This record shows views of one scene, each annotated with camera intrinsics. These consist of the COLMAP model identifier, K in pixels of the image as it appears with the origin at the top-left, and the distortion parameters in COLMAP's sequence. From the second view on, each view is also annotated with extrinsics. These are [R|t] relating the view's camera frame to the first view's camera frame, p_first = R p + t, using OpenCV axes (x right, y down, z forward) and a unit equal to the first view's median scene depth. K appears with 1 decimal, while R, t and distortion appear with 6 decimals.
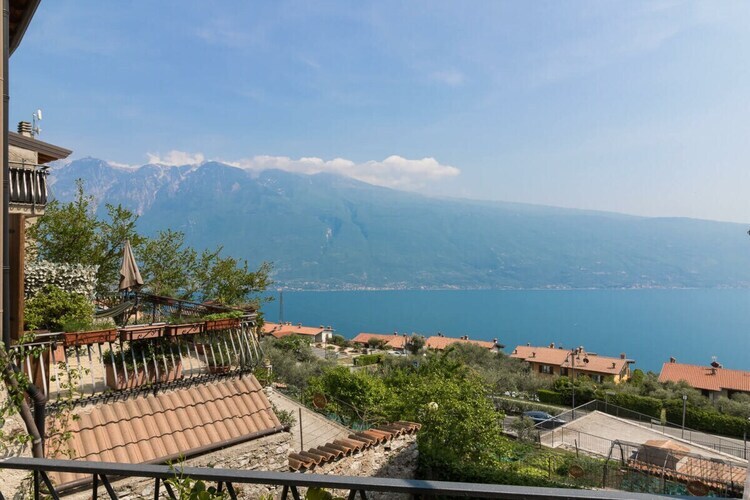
lens RADIAL K [[425.7, 0, 354.8], [0, 425.7, 254.2], [0, 0, 1]] dist [0.002466, 0.000404]
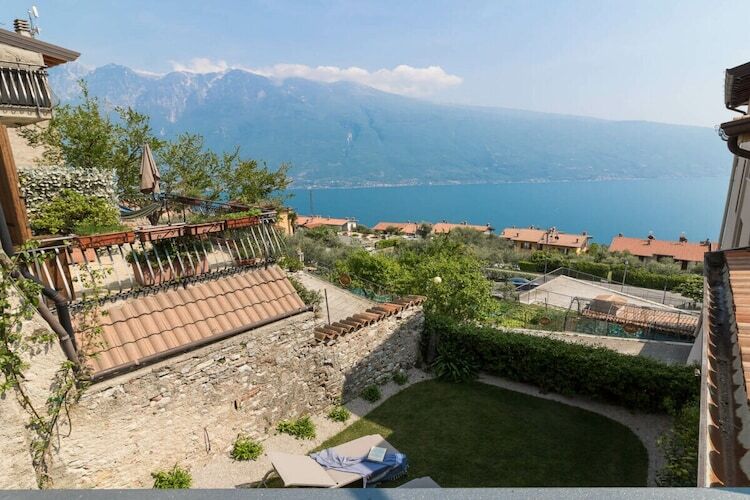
lens RADIAL K [[529.1, 0, 375.7], [0, 529.1, 253.1], [0, 0, 1]] dist [0.006475, 0.003799]
pose [[0.993394, -0.036703, 0.108725, -0.147748], [0.014269, 0.979625, 0.200330, -0.026768], [-0.113862, -0.197456, 0.973677, -0.427354]]
